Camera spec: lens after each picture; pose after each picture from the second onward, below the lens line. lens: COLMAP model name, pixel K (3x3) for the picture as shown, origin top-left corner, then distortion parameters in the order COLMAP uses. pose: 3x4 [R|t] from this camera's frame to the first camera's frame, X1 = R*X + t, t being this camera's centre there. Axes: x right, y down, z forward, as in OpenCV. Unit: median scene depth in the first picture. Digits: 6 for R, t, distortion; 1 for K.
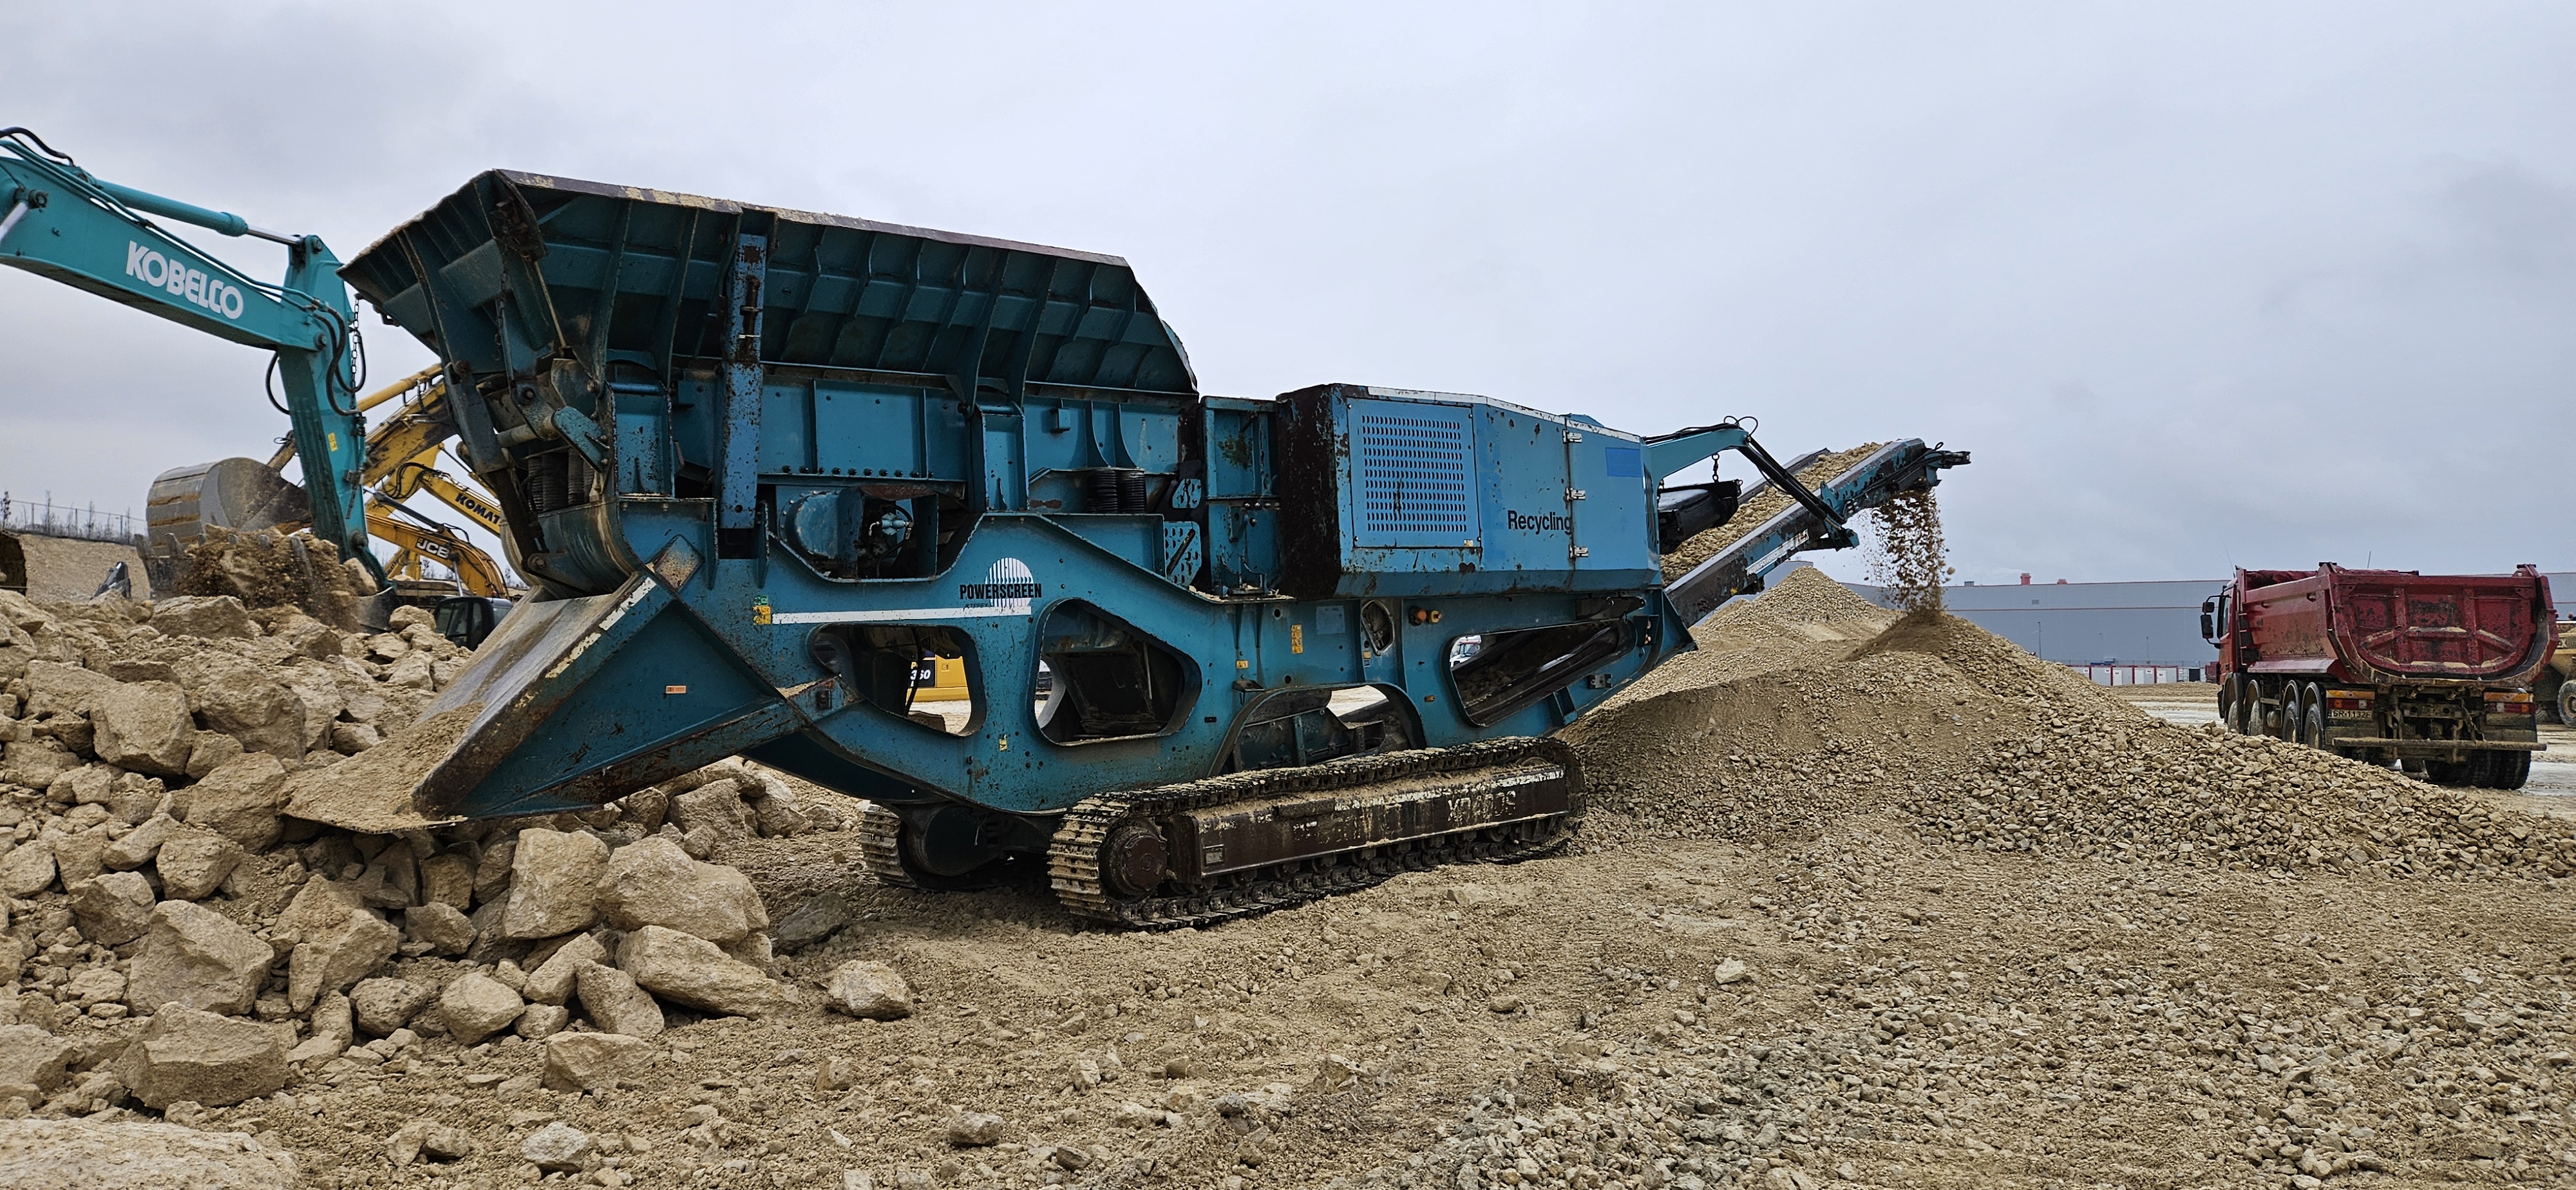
lens RADIAL K [[1717.3, 0, 1273.2], [0, 1717.3, 584.5], [0, 0, 1]] dist [0.066357, -0.003148]
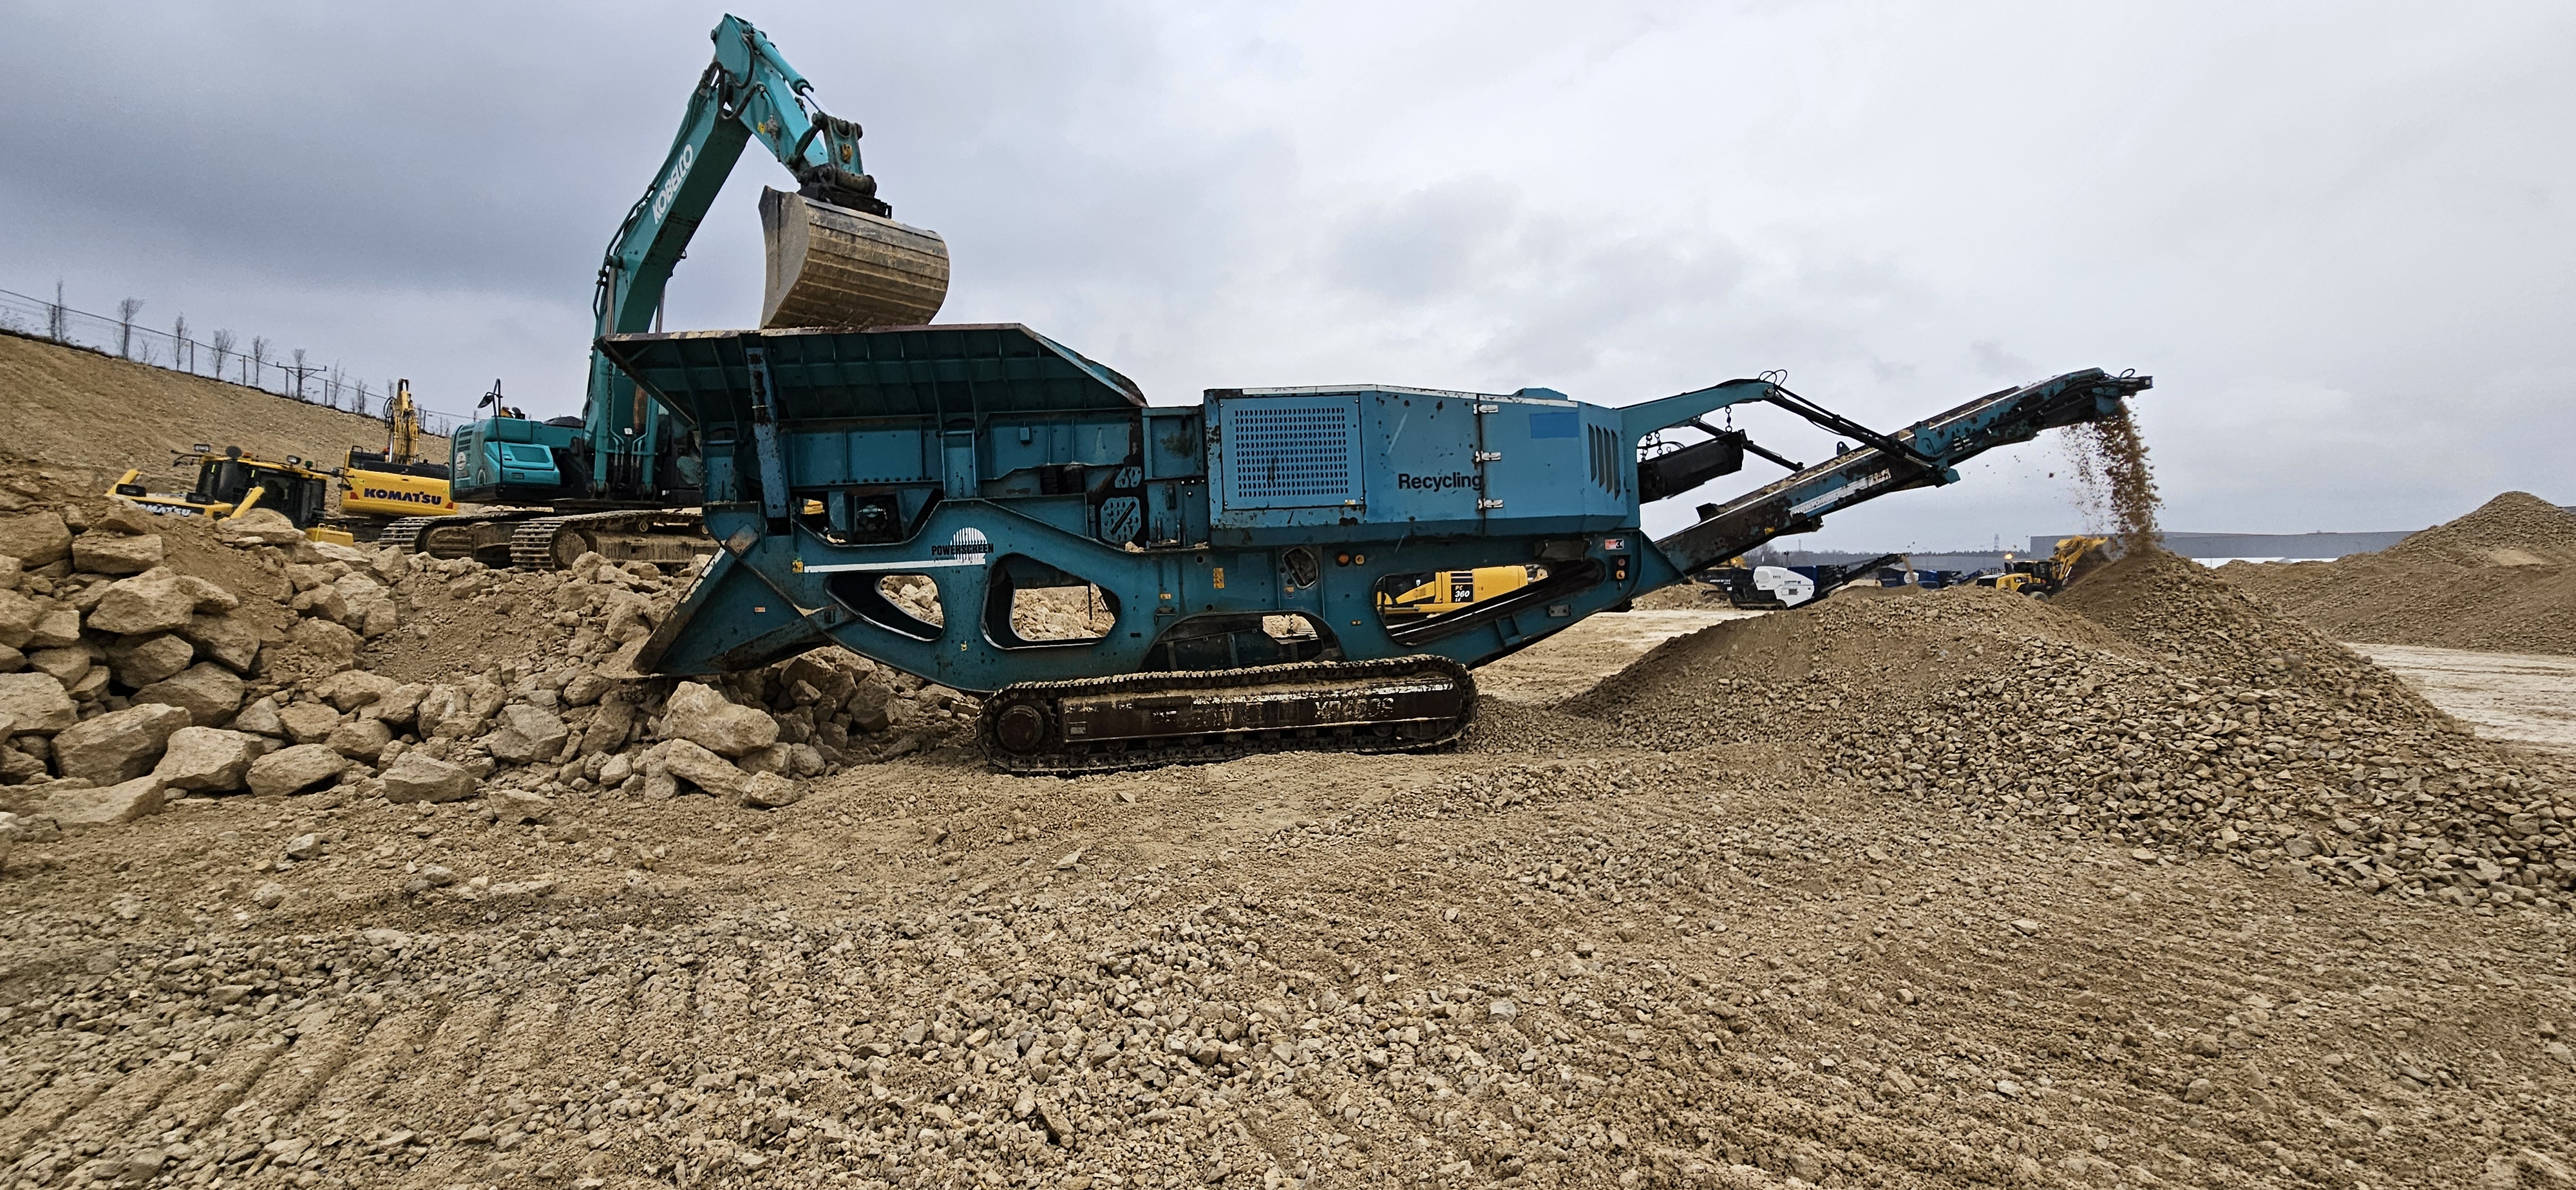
lens RADIAL K [[1049.1, 0, 1271.5], [0, 1049.1, 581.5], [0, 0, 1]] dist [0.000503, 0.000882]
pose [[0.792408, 0.004191, -0.609977, 0.580451], [0.026185, 0.998821, 0.040879, 0.001272], [0.609429, -0.048365, 0.791364, 0.370979]]
